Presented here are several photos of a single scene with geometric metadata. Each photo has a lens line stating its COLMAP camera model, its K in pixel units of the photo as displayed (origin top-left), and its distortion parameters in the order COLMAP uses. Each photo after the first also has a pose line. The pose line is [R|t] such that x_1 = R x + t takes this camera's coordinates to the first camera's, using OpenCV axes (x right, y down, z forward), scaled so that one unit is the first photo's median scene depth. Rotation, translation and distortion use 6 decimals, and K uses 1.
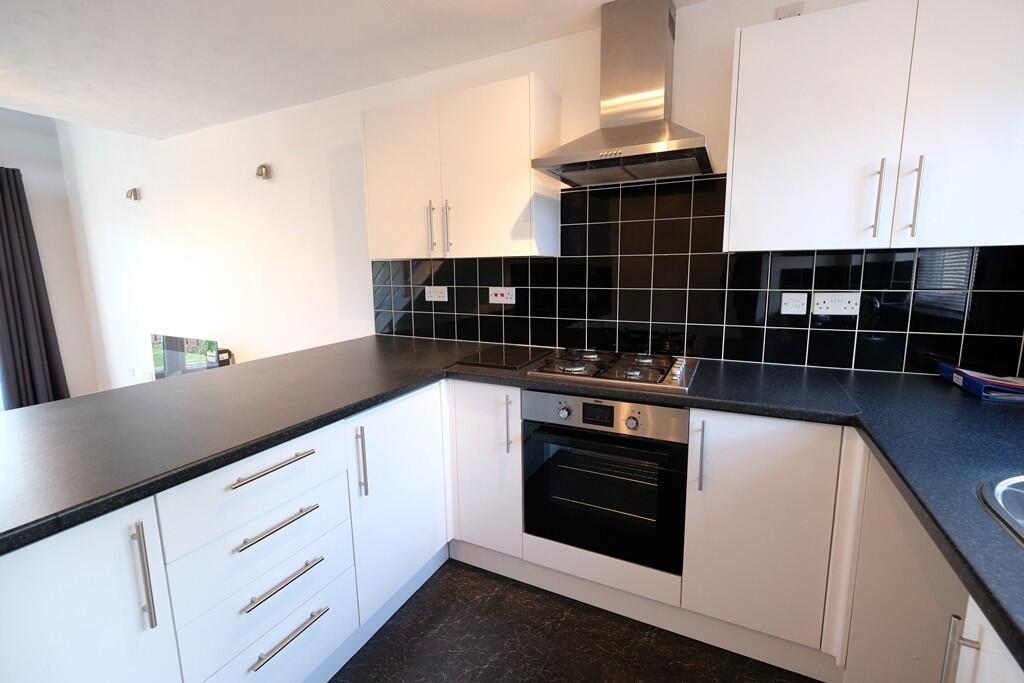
lens RADIAL K [[448.8, 0, 509.8], [0, 448.8, 336.9], [0, 0, 1]] dist [-0.000644, -0.000211]
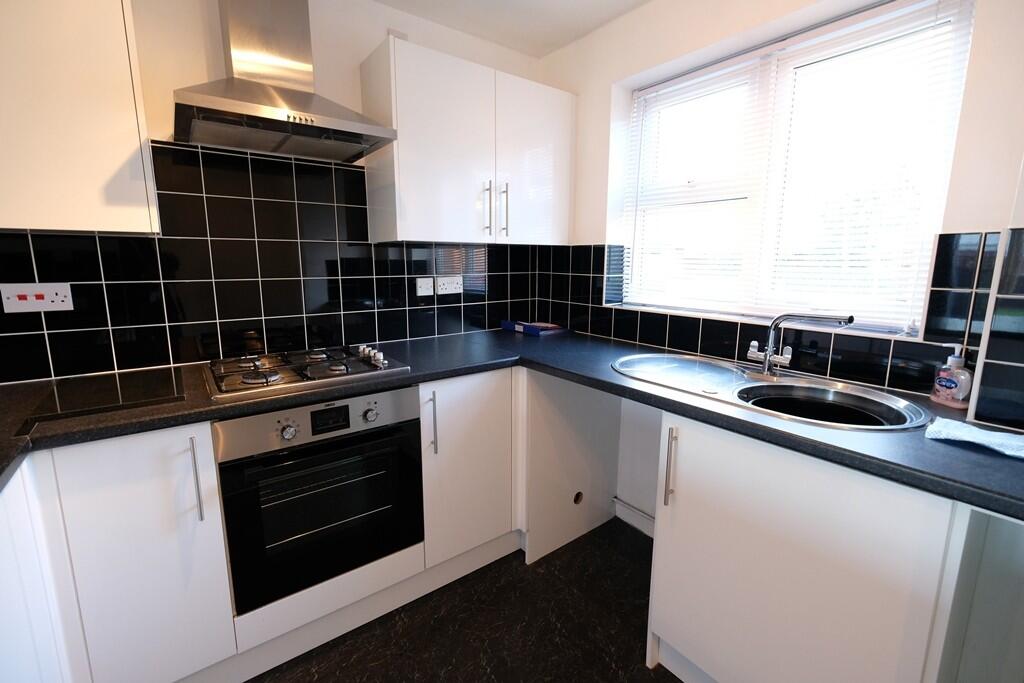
lens RADIAL K [[448.8, 0, 509.8], [0, 448.8, 336.9], [0, 0, 1]] dist [-0.000644, -0.000211]
pose [[0.442725, -0.136353, 0.886230, -0.375140], [0.132630, 0.987456, 0.085670, -0.013784], [-0.886794, 0.079613, 0.455256, 0.260451]]
